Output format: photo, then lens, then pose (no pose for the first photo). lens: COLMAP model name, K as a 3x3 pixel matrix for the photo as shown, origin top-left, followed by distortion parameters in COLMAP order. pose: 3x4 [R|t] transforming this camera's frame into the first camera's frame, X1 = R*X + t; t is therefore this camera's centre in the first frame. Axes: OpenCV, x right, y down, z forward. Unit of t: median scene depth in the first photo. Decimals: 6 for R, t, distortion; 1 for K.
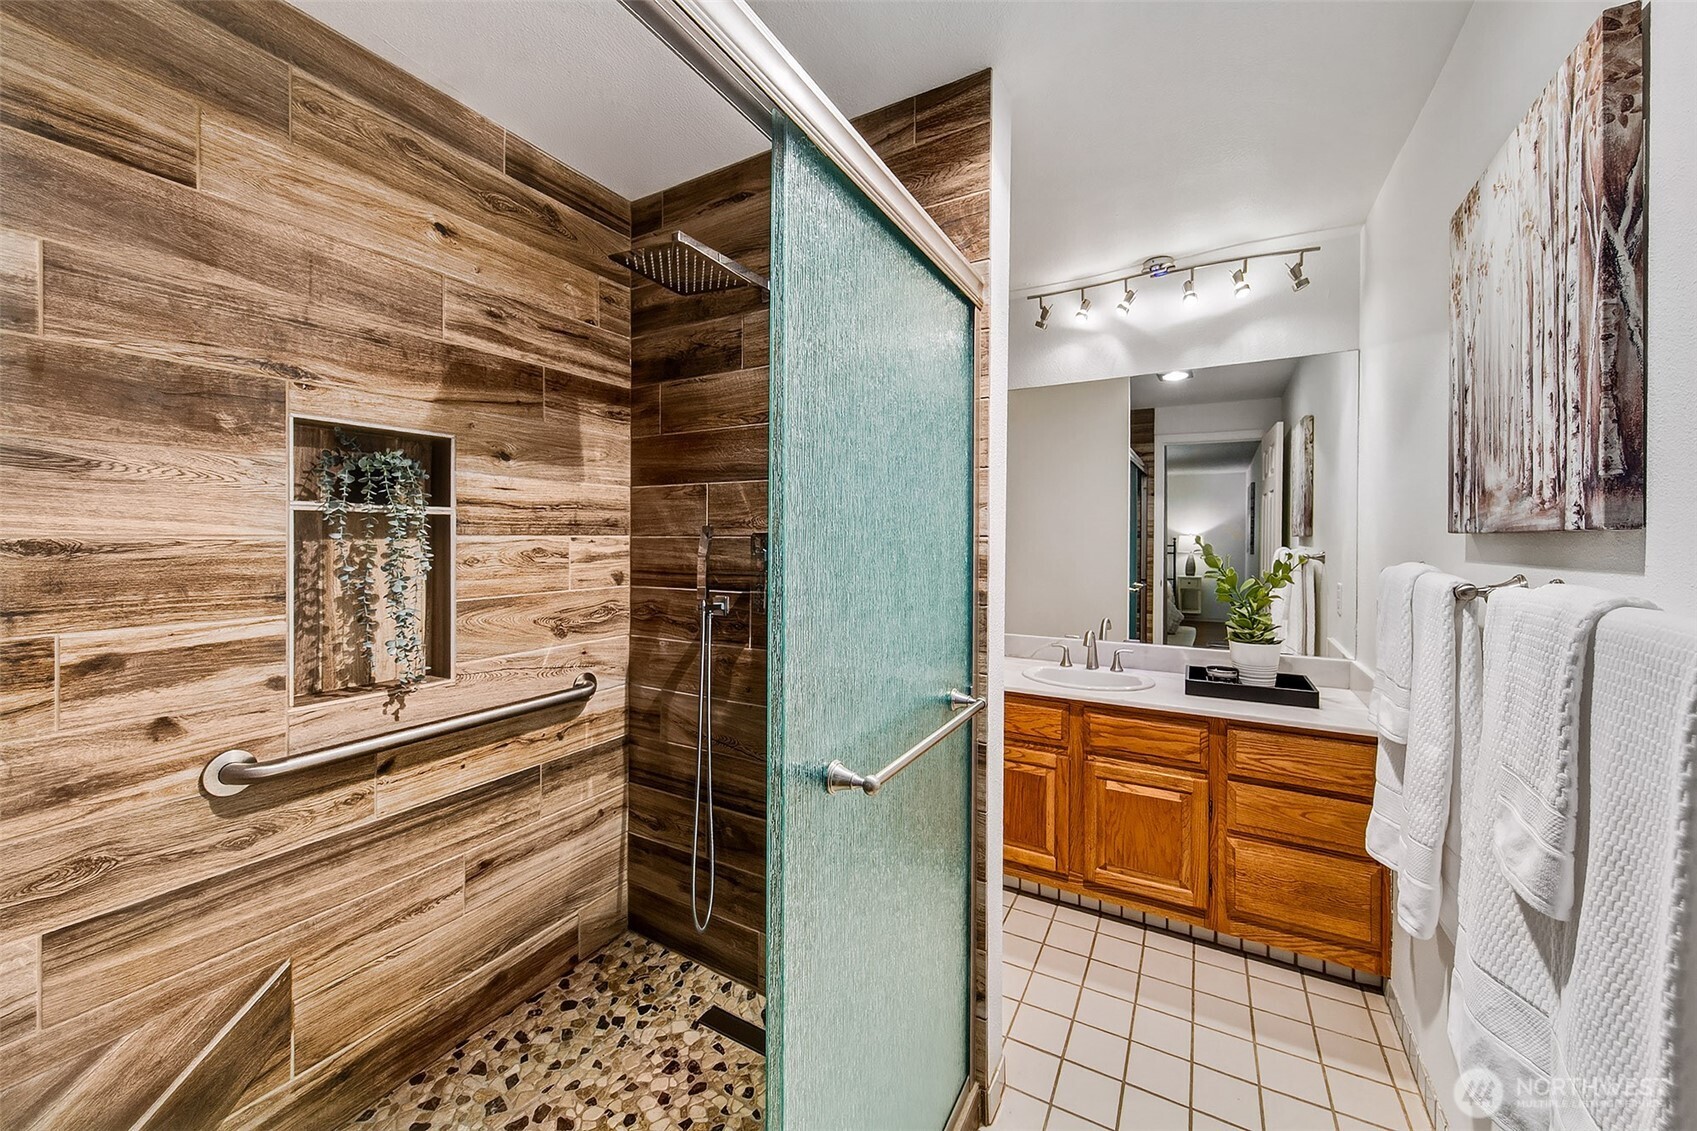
lens RADIAL K [[621.1, 0, 861.1], [0, 621.1, 548.6], [0, 0, 1]] dist [0.002440, -0.001414]
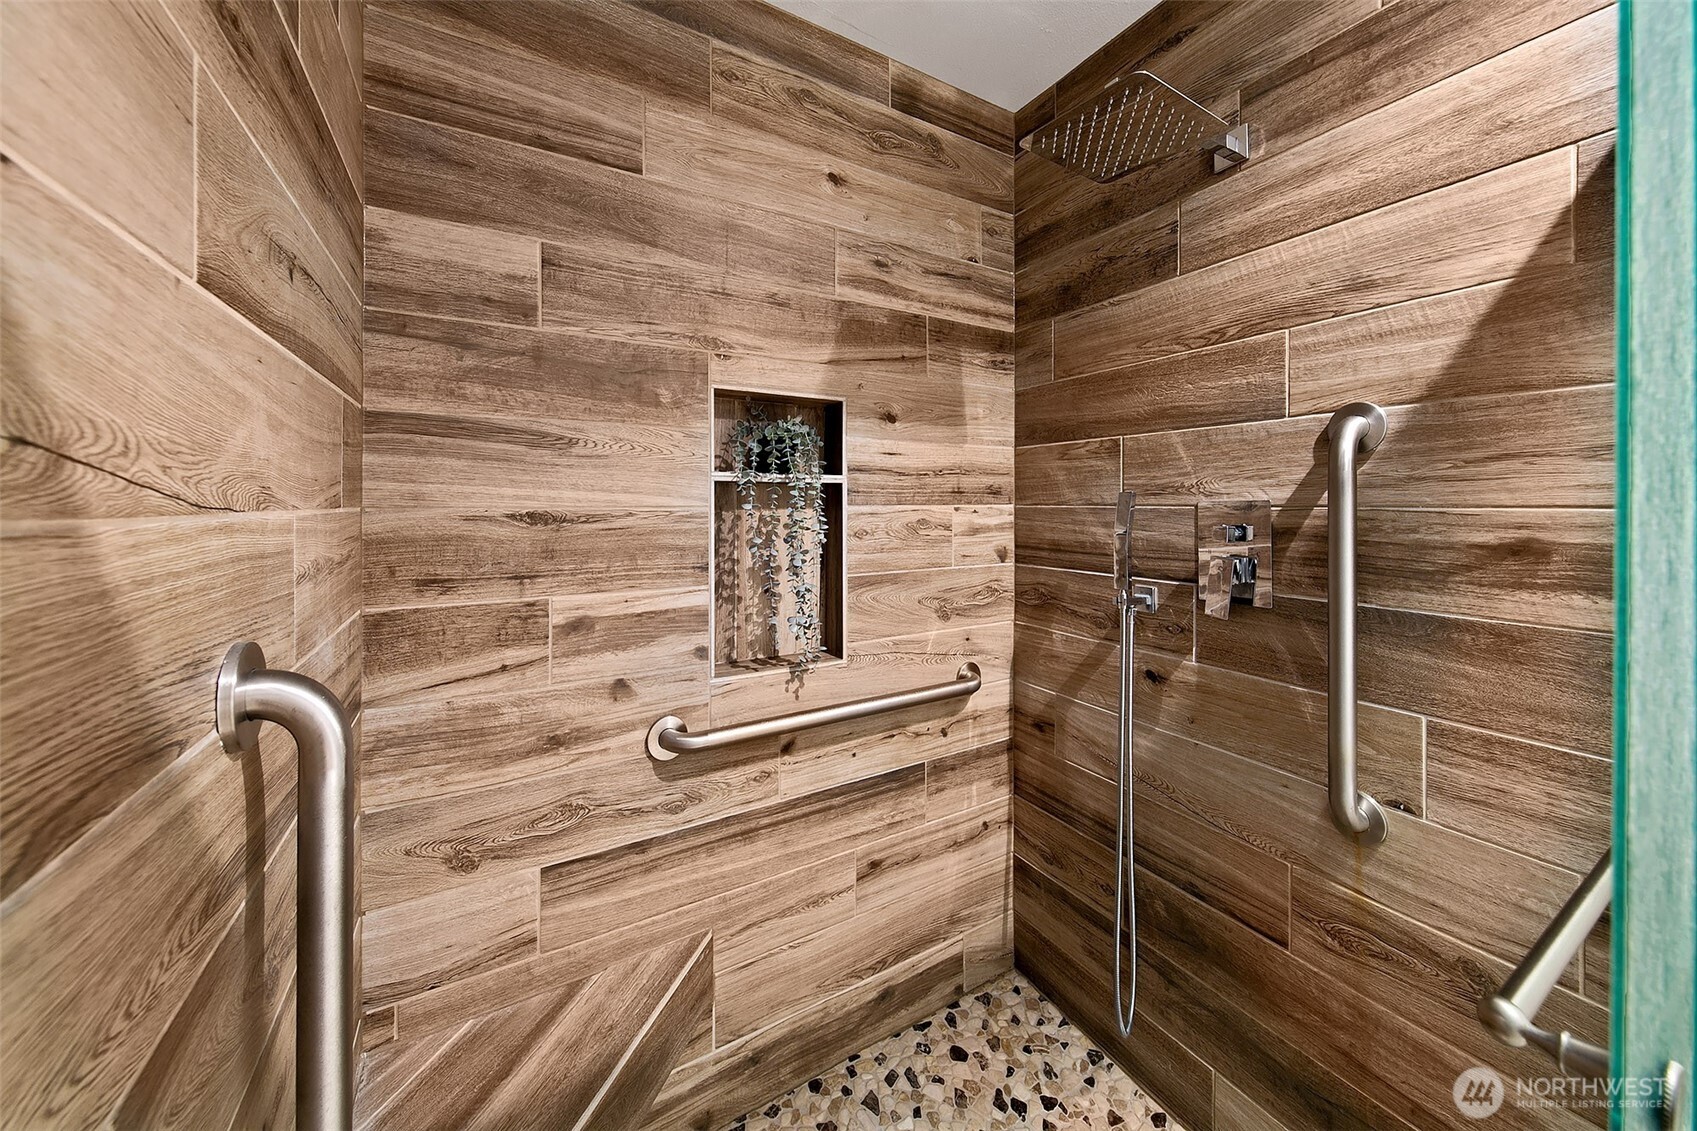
lens RADIAL K [[621.1, 0, 861.1], [0, 621.1, 548.6], [0, 0, 1]] dist [0.002440, -0.001414]
pose [[0.865018, 0.033977, -0.500589, -0.184074], [-0.007198, 0.998442, 0.055330, -0.009192], [0.501689, -0.044258, 0.863915, 0.225891]]
